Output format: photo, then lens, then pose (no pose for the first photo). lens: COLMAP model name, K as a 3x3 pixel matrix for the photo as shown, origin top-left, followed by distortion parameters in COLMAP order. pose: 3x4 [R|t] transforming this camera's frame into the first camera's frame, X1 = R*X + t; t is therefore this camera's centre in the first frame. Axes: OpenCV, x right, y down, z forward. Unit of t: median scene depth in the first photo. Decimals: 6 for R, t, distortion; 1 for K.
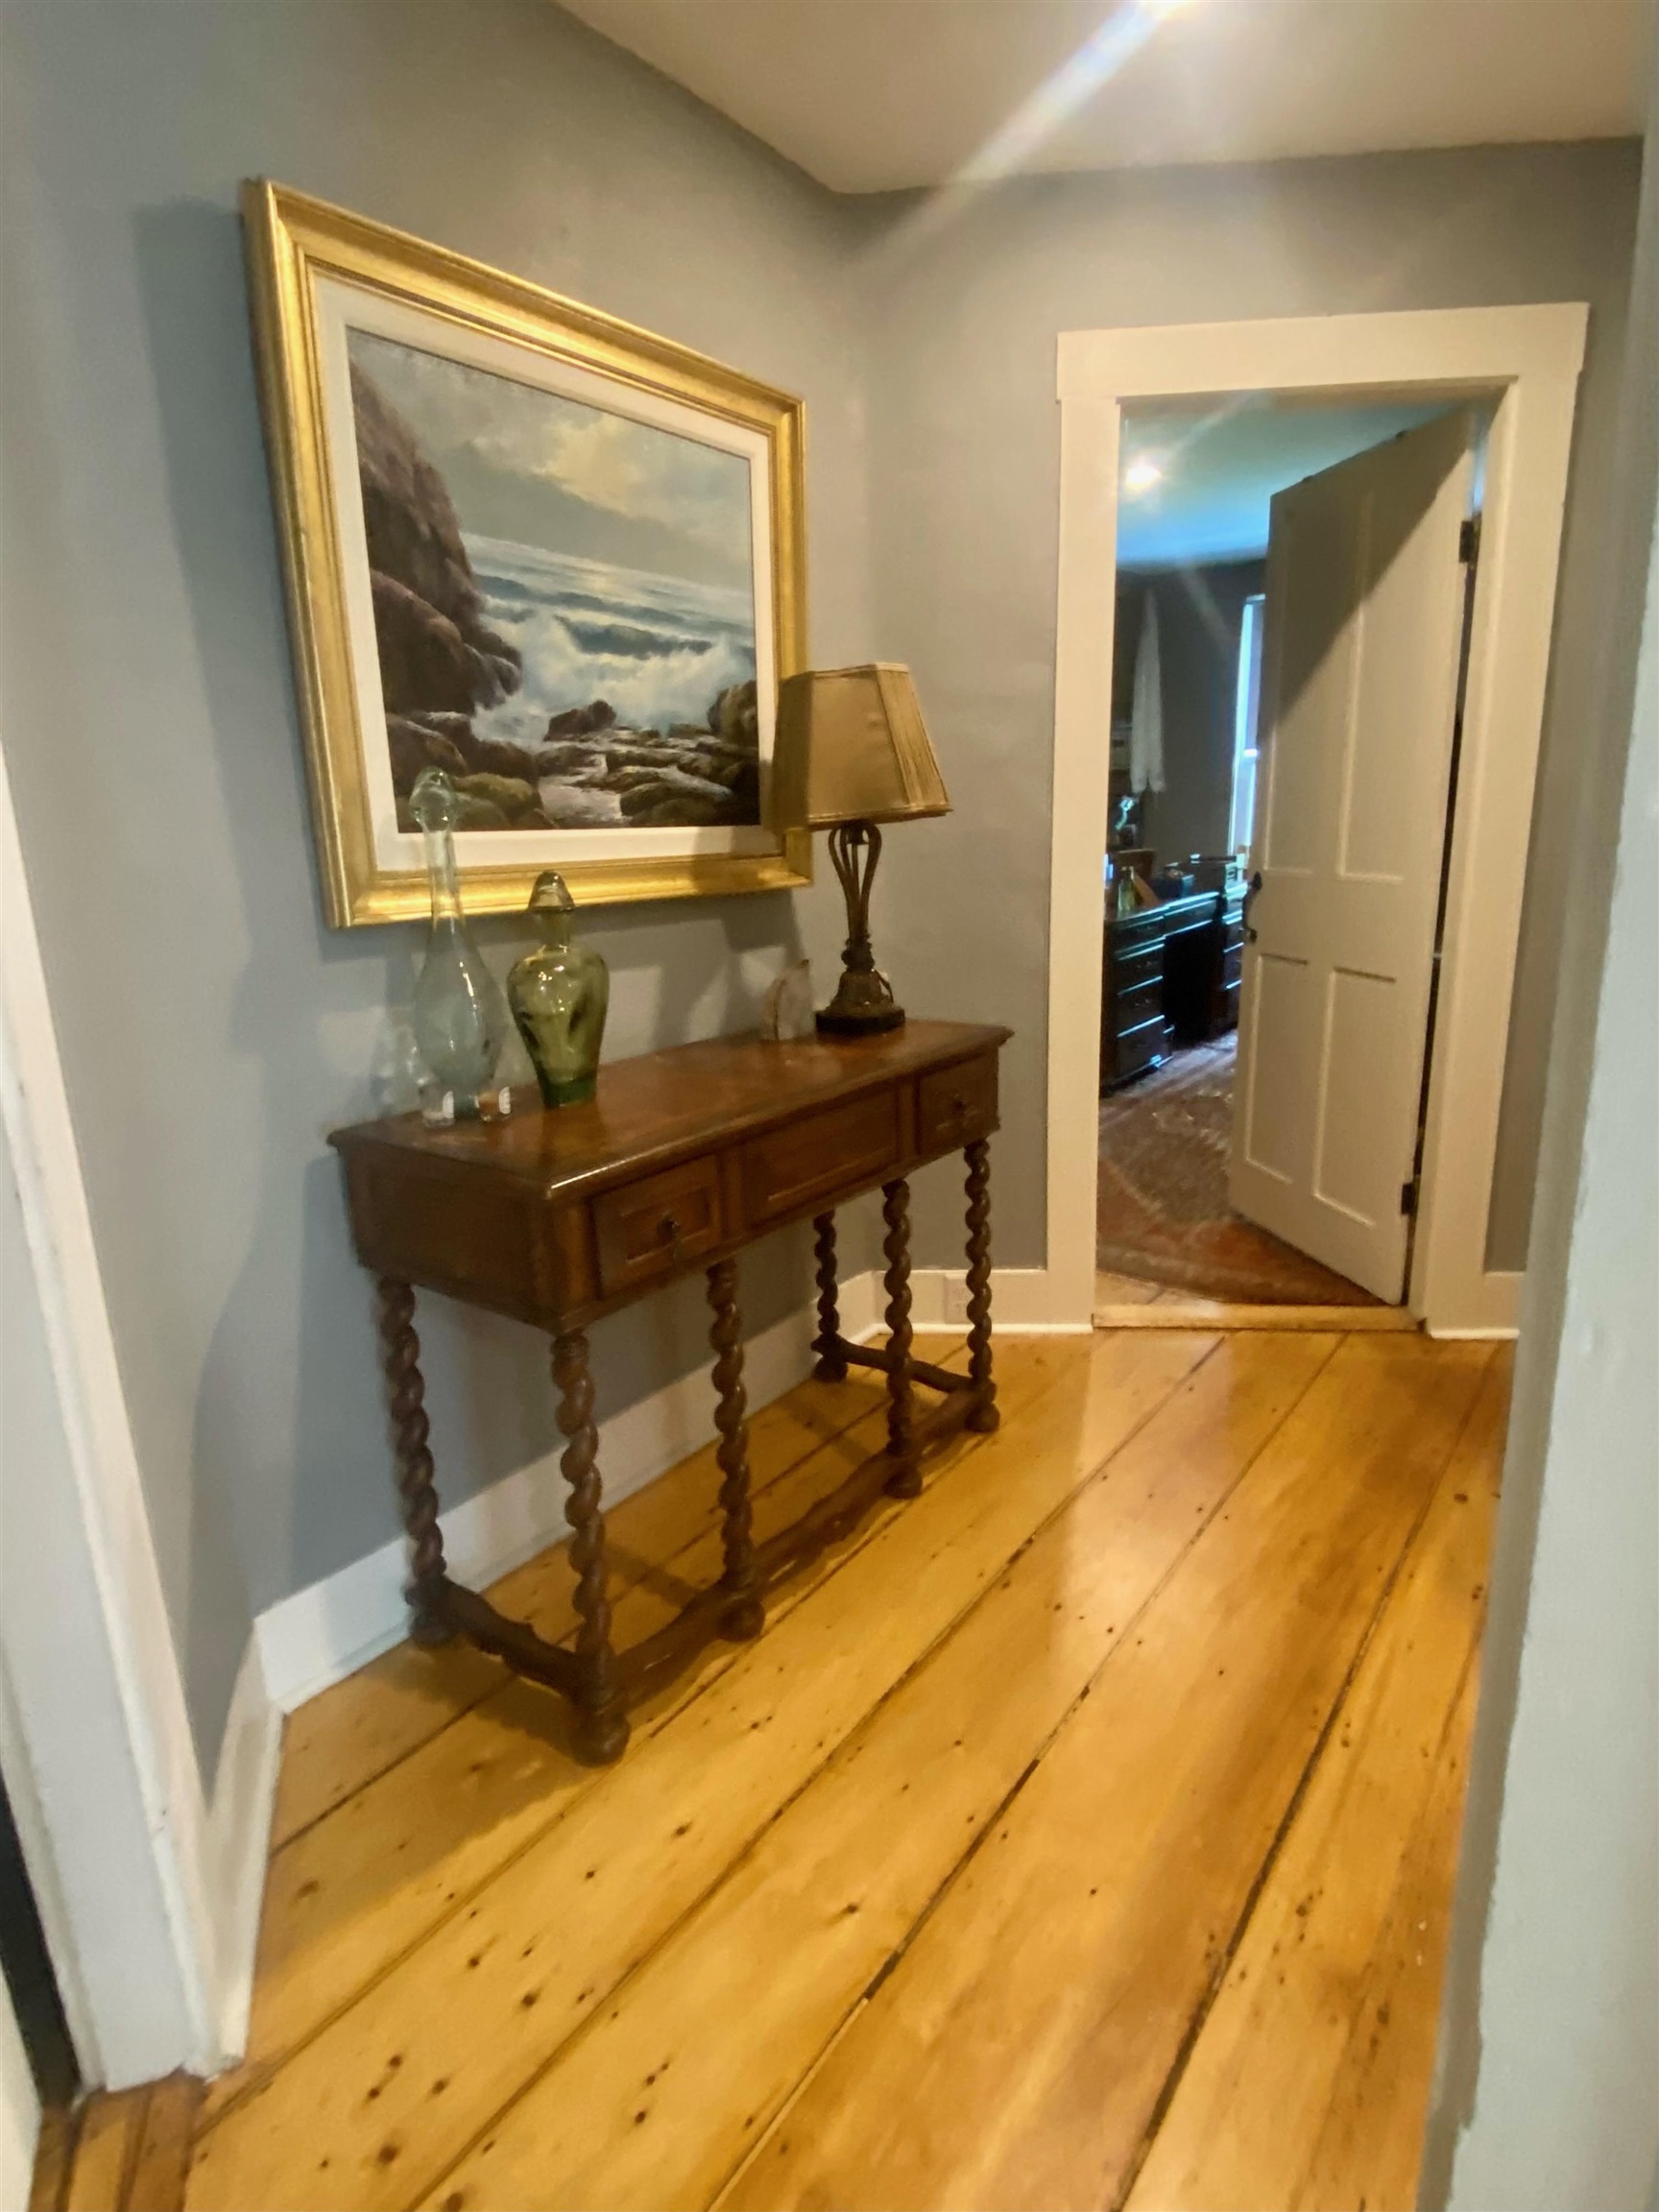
lens RADIAL K [[1176.8, 0, 829.5], [0, 1176.8, 1106.0], [0, 0, 1]] dist [0.000500, 0.000008]
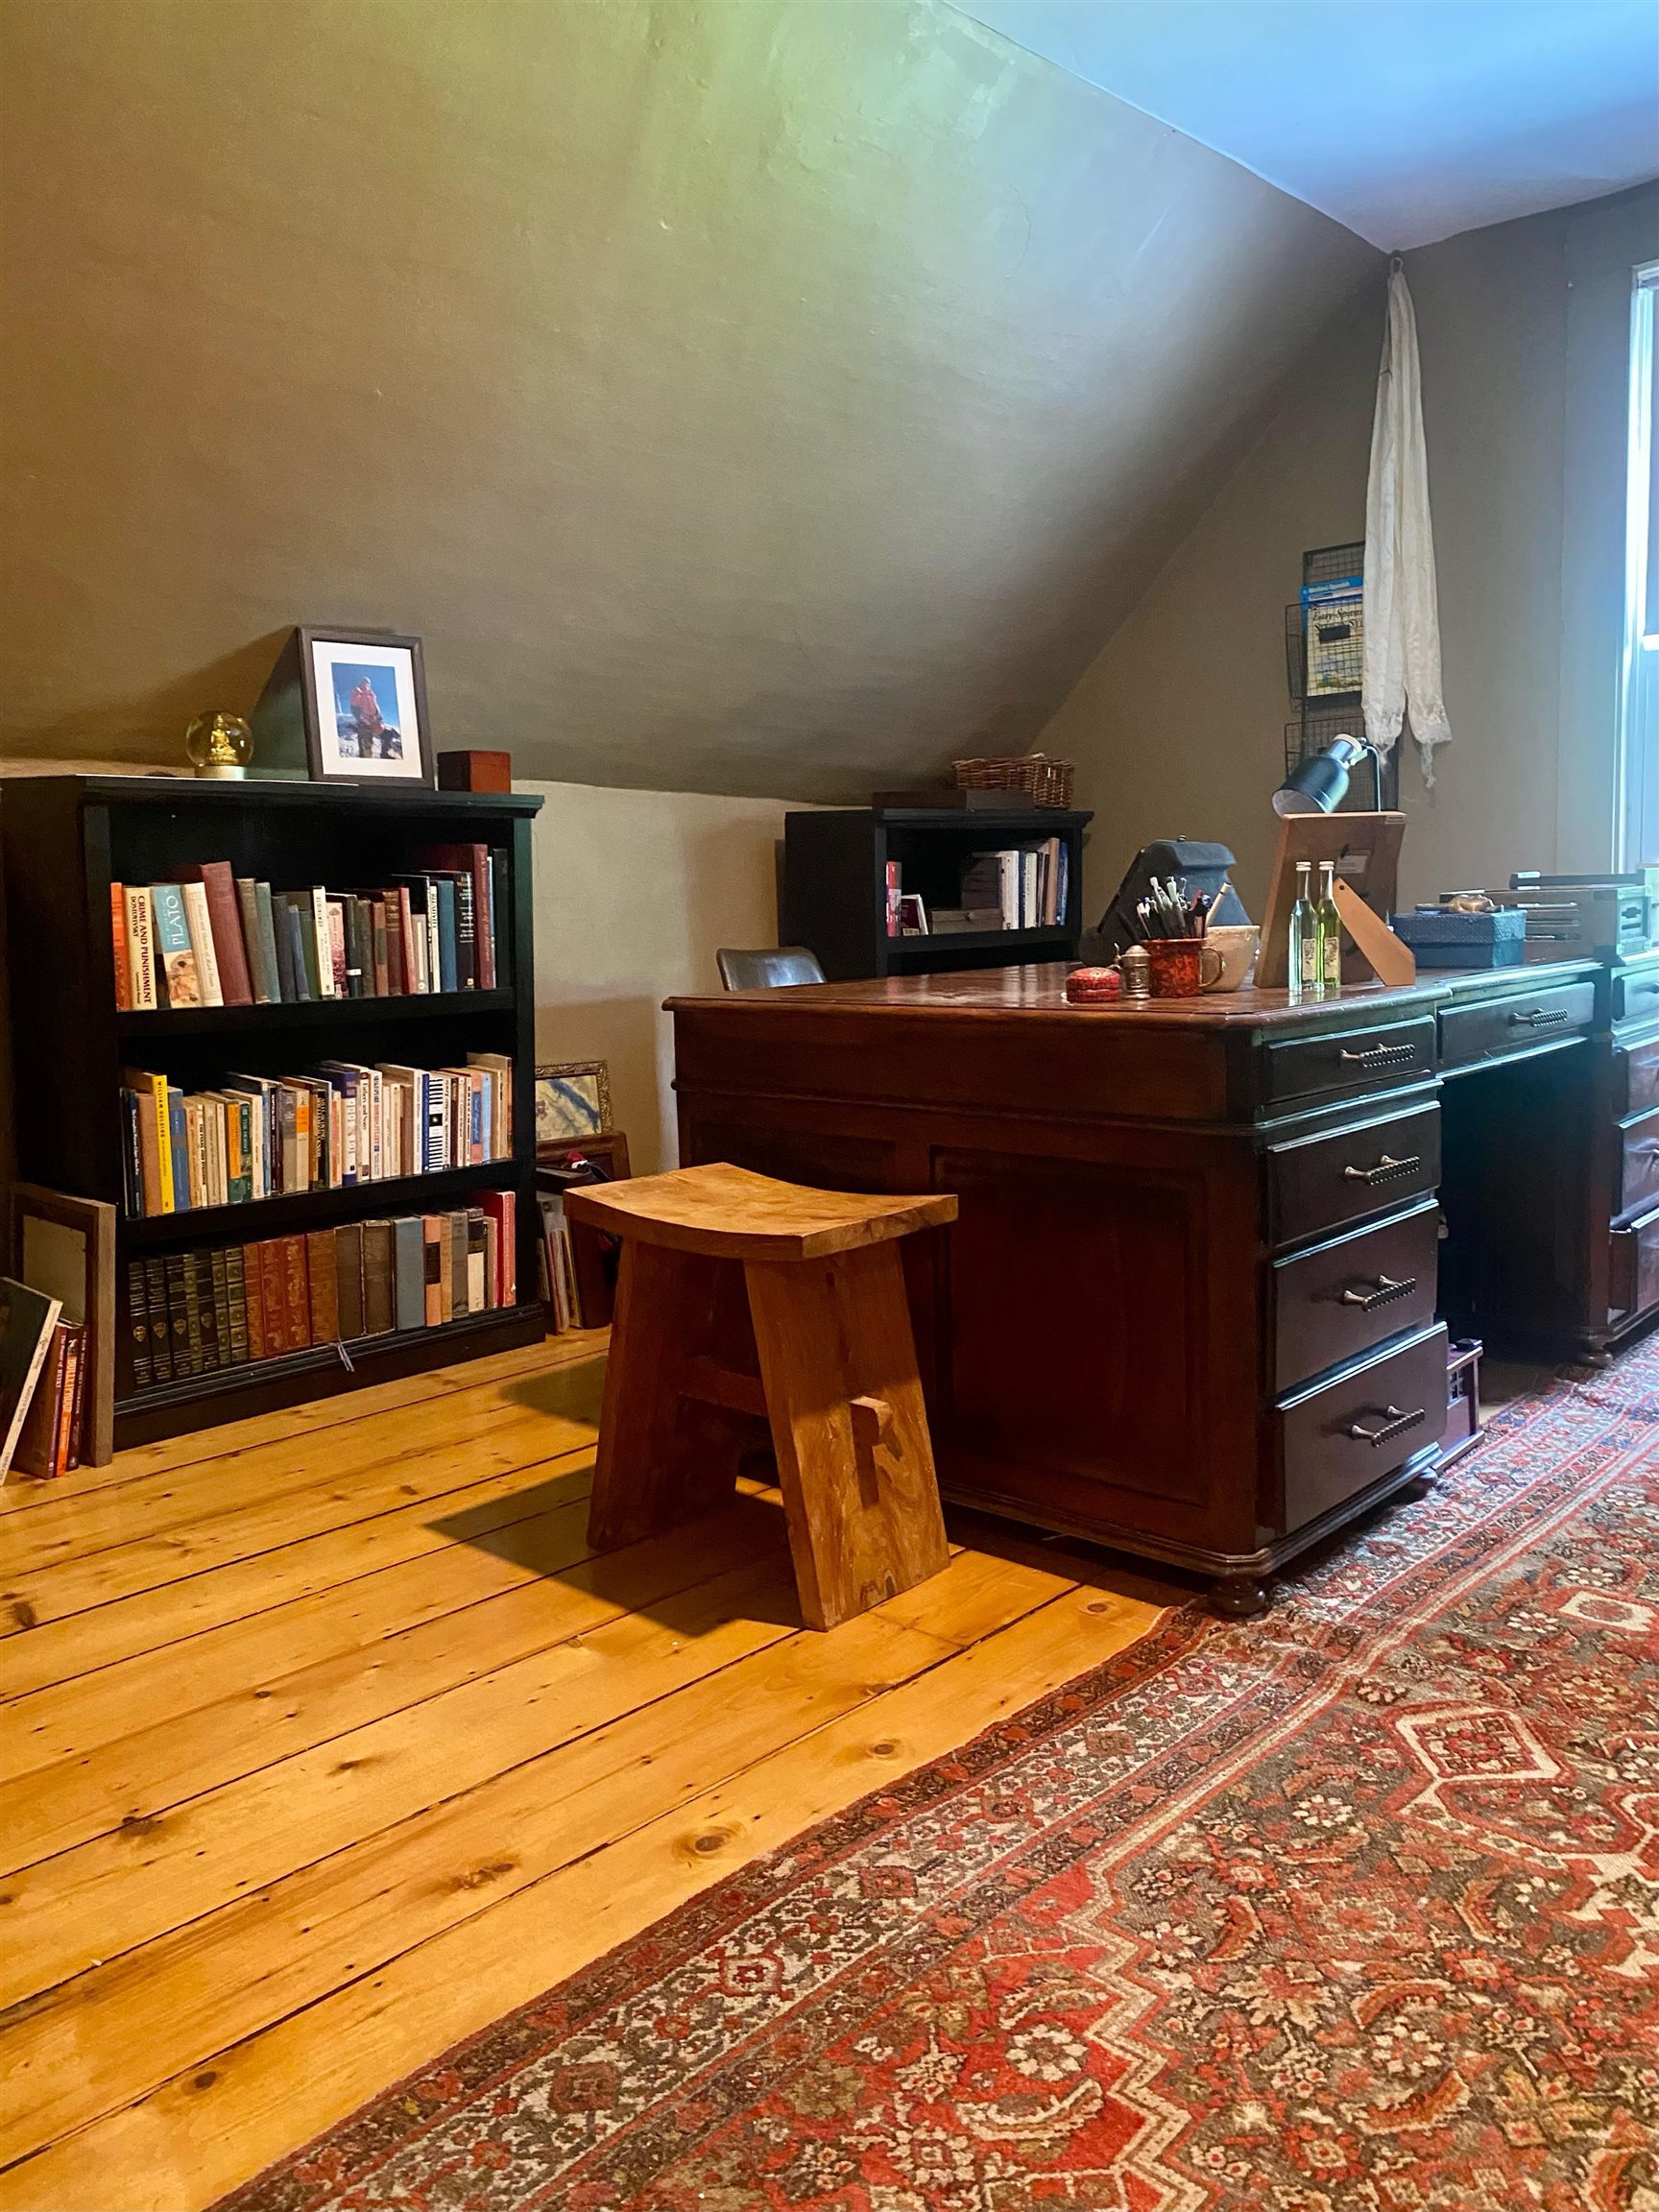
lens RADIAL K [[1716.9, 0, 829.5], [0, 1716.9, 1106.0], [0, 0, 1]] dist [-0.006073, -0.000844]
pose [[0.995983, 0.011005, -0.088867, 0.154732], [-0.022739, 0.990972, -0.132129, -0.068346], [0.086611, 0.133619, 0.987241, 0.506185]]
